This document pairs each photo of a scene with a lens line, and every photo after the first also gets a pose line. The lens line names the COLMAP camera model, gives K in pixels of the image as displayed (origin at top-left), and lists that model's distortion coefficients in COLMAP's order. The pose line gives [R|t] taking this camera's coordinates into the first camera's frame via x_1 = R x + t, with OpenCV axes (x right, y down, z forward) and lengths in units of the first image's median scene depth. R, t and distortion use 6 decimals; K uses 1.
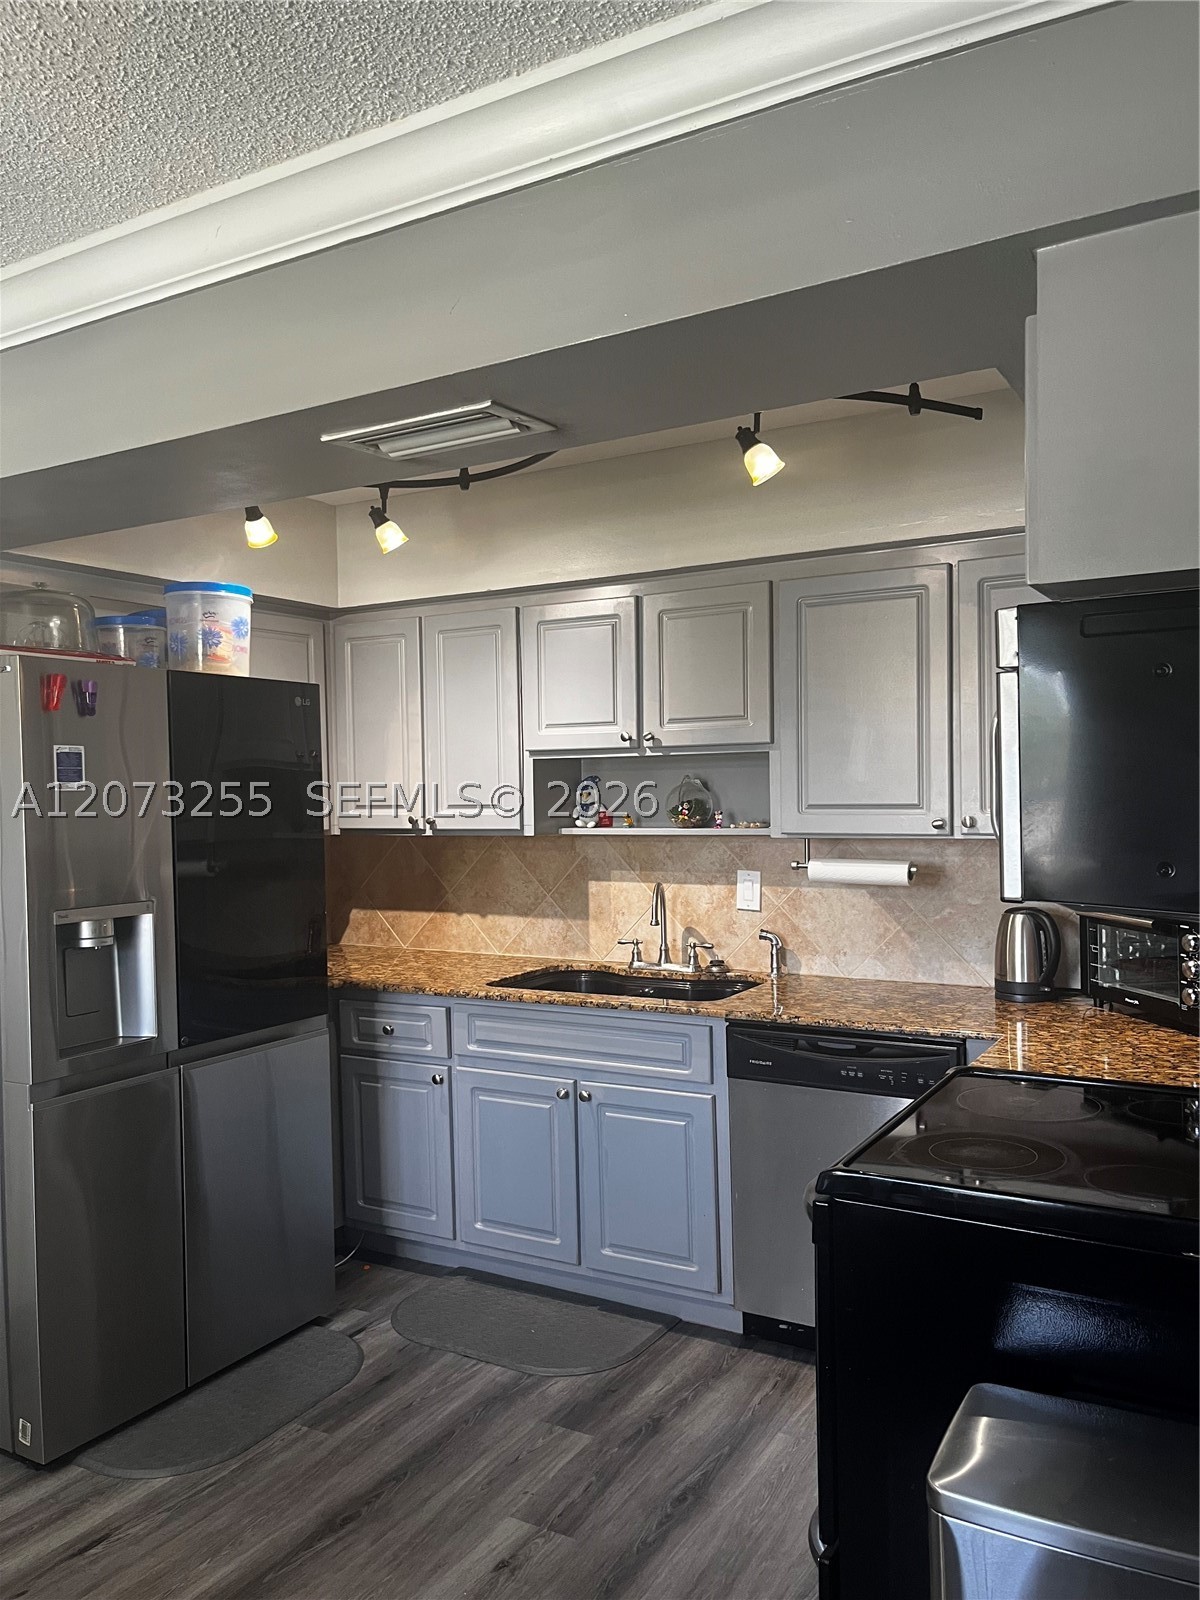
lens RADIAL K [[1215.6, 0, 607.7], [0, 1215.6, 806.3], [0, 0, 1]] dist [0.072724, -0.095444]
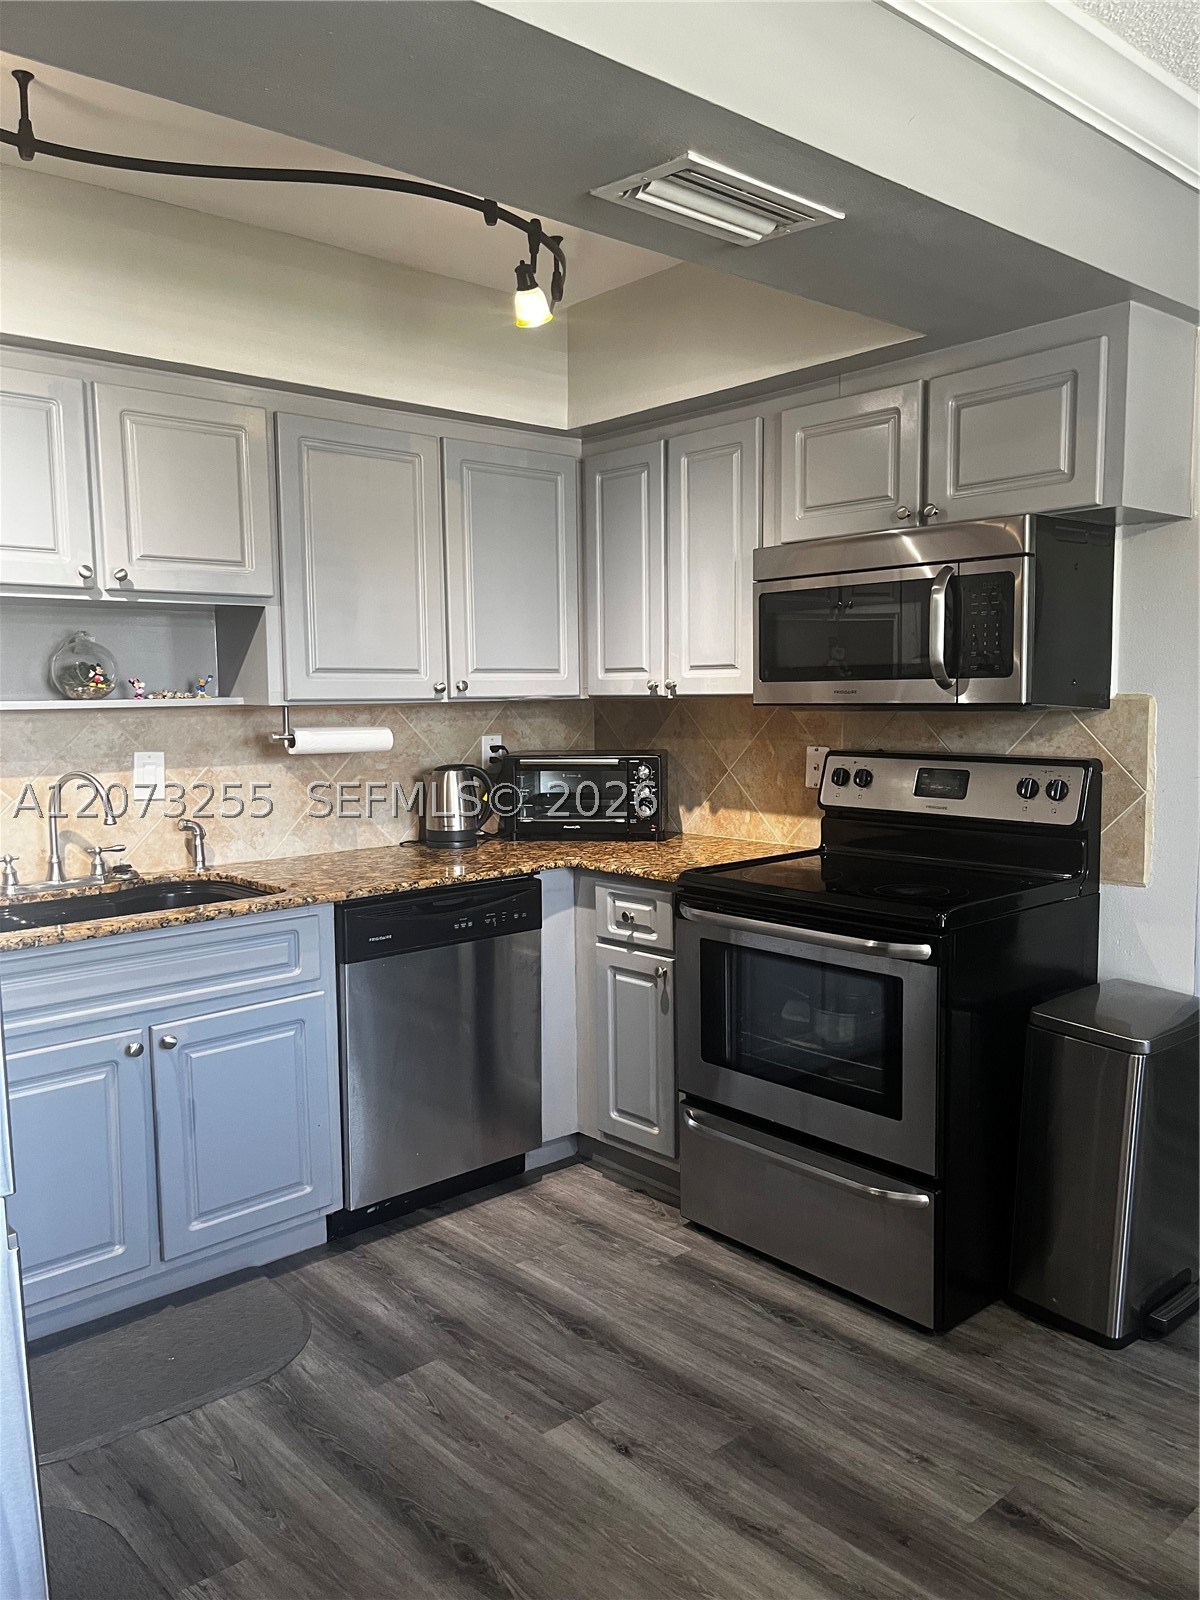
lens RADIAL K [[1215.6, 0, 607.7], [0, 1215.6, 806.3], [0, 0, 1]] dist [0.072724, -0.095444]
pose [[0.312867, -0.079910, 0.946429, -0.623056], [0.022621, 0.996799, 0.076685, 0.035429], [-0.949528, -0.002583, 0.313673, 0.476418]]
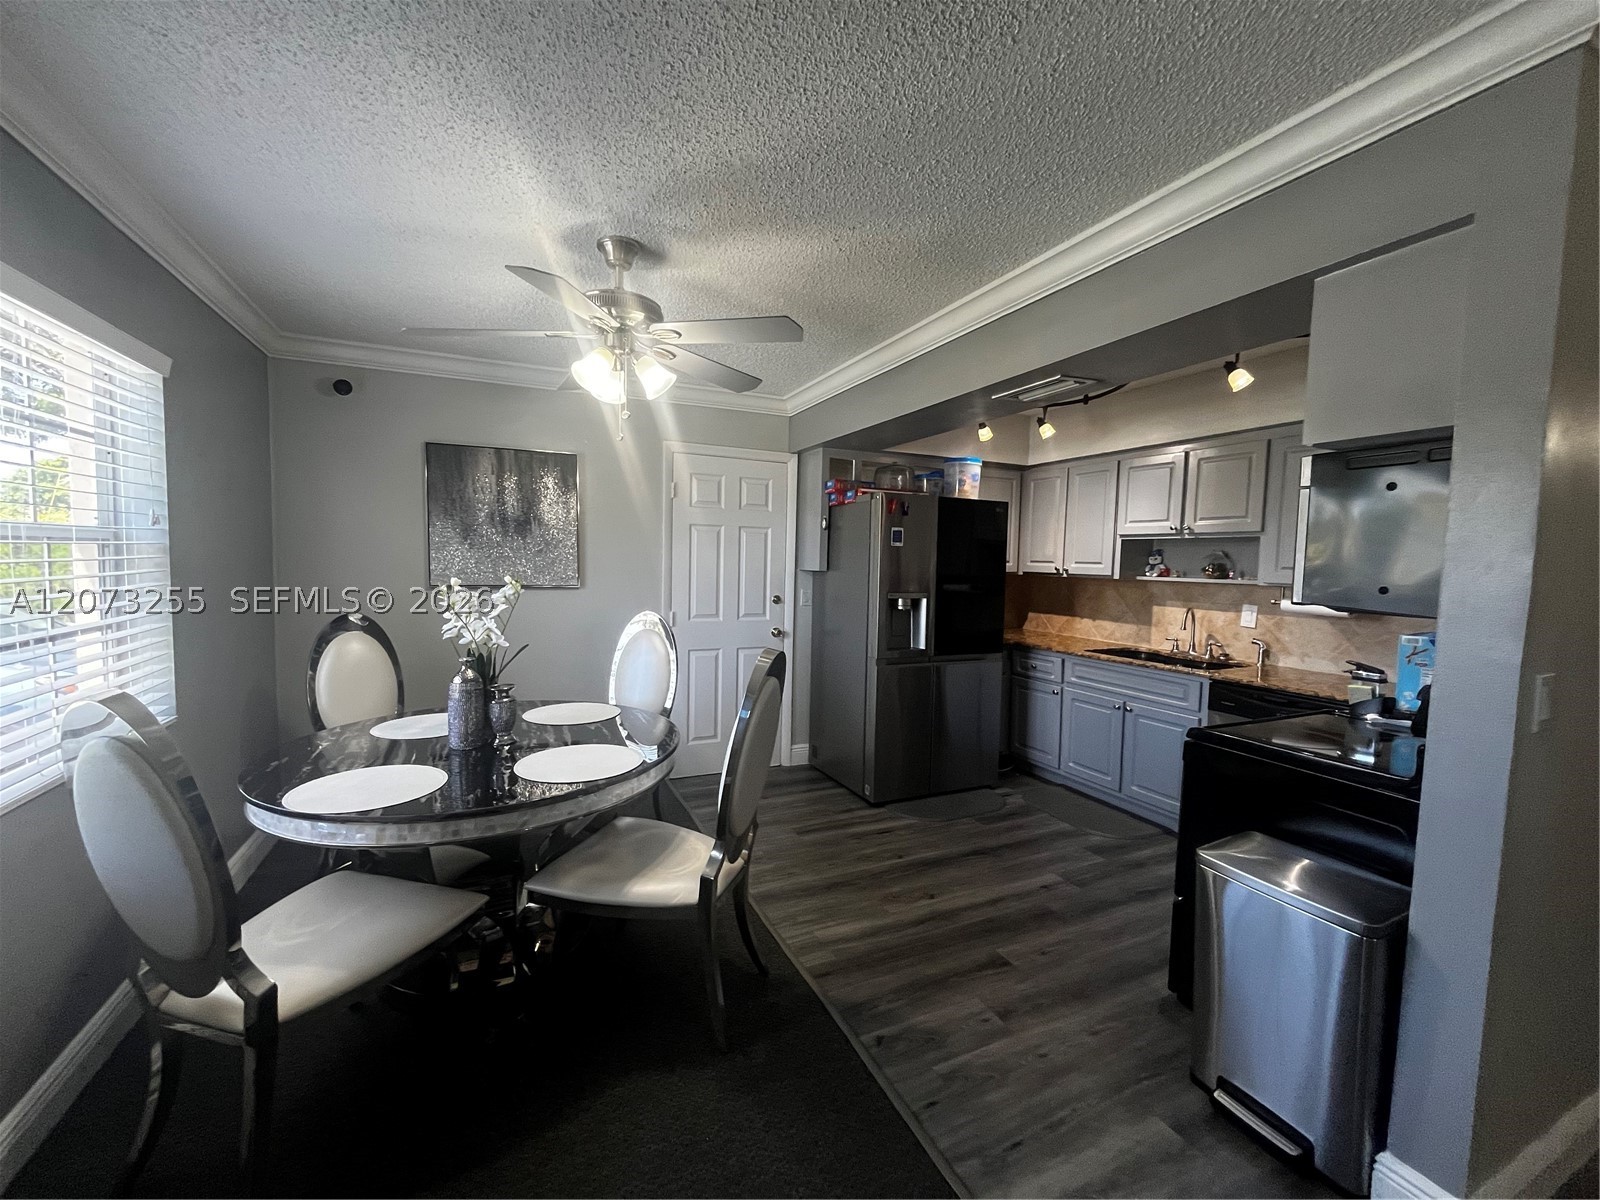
lens RADIAL K [[646.1, 0, 797.9], [0, 646.1, 602.4], [0, 0, 1]] dist [0.000960, -0.000059]
pose [[0.817554, 0.075619, -0.570866, 0.123043], [-0.047052, 0.996798, 0.064656, 0.020863], [0.573927, -0.025999, 0.818494, -0.154983]]
